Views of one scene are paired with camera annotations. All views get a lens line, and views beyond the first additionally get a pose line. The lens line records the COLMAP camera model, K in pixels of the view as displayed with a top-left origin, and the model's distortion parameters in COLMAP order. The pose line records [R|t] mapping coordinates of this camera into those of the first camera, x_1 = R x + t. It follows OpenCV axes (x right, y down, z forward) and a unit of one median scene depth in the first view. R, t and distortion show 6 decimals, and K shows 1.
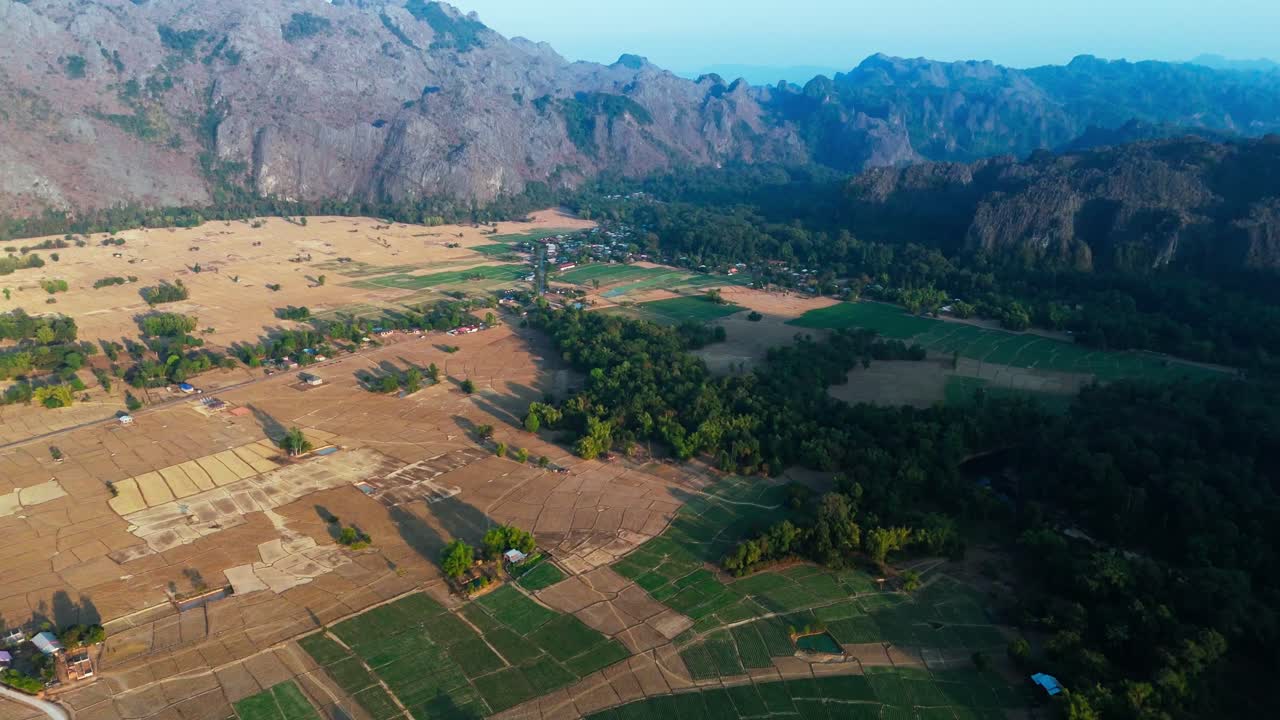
lens RADIAL K [[936.8, 0, 640.0], [0, 936.8, 360.0], [0, 0, 1]] dist [0.073347, -0.075232]
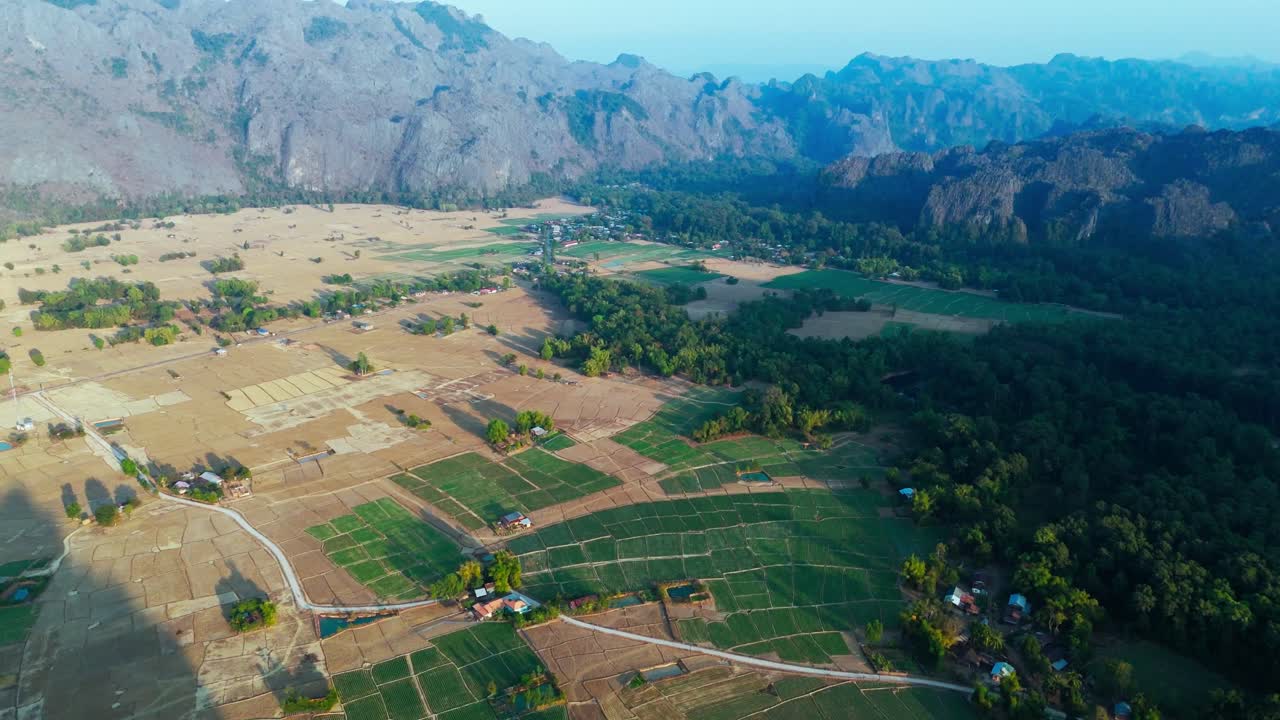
lens RADIAL K [[936.8, 0, 640.0], [0, 936.8, 360.0], [0, 0, 1]] dist [0.073347, -0.075232]
pose [[0.999995, -0.002980, 0.000444, 0.005063], [0.002979, 0.999995, 0.001416, 0.041419], [-0.000448, -0.001414, 0.999999, -0.140318]]
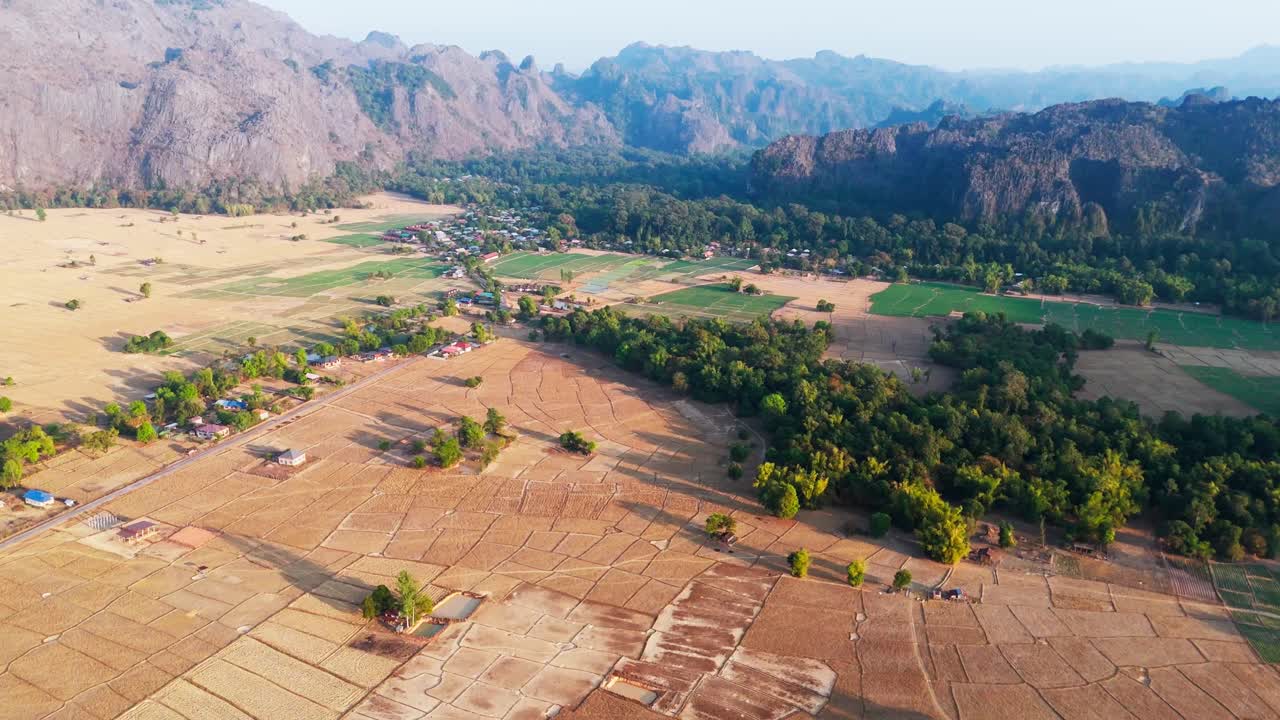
lens RADIAL K [[936.8, 0, 640.0], [0, 936.8, 360.0], [0, 0, 1]] dist [0.073347, -0.075232]
pose [[0.953638, -0.070963, 0.292469, -0.197974], [0.071597, 0.997397, 0.008548, -0.016726], [-0.292314, 0.012789, 0.956237, 0.258740]]
